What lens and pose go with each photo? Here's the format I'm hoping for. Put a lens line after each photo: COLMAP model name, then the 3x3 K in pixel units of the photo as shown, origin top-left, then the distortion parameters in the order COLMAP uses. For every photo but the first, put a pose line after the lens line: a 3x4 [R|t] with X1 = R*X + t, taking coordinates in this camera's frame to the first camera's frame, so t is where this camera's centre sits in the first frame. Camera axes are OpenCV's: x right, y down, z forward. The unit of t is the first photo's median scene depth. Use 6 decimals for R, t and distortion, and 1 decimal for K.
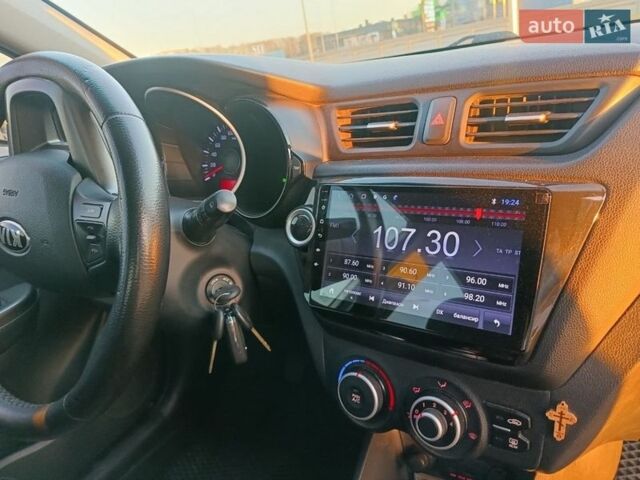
lens RADIAL K [[486.3, 0, 320.0], [0, 486.3, 240.0], [0, 0, 1]] dist [0.065431, -0.089347]
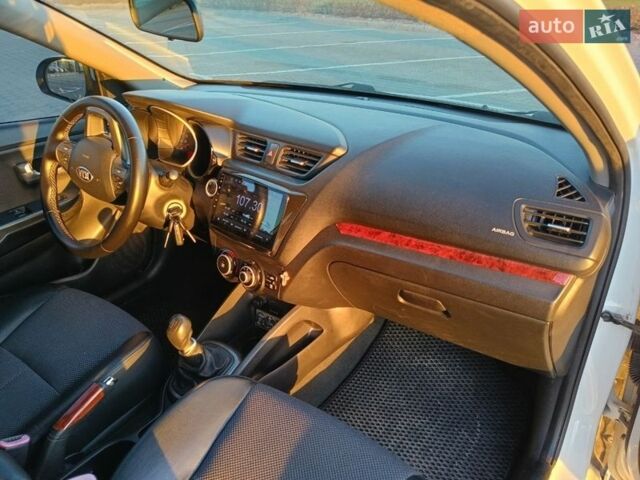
lens RADIAL K [[486.3, 0, 320.0], [0, 486.3, 240.0], [0, 0, 1]] dist [0.065431, -0.089347]
pose [[0.986955, 0.160950, -0.003802, 0.527648], [-0.158981, 0.978062, 0.134612, -0.184768], [0.025385, -0.132251, 0.990891, -1.296261]]
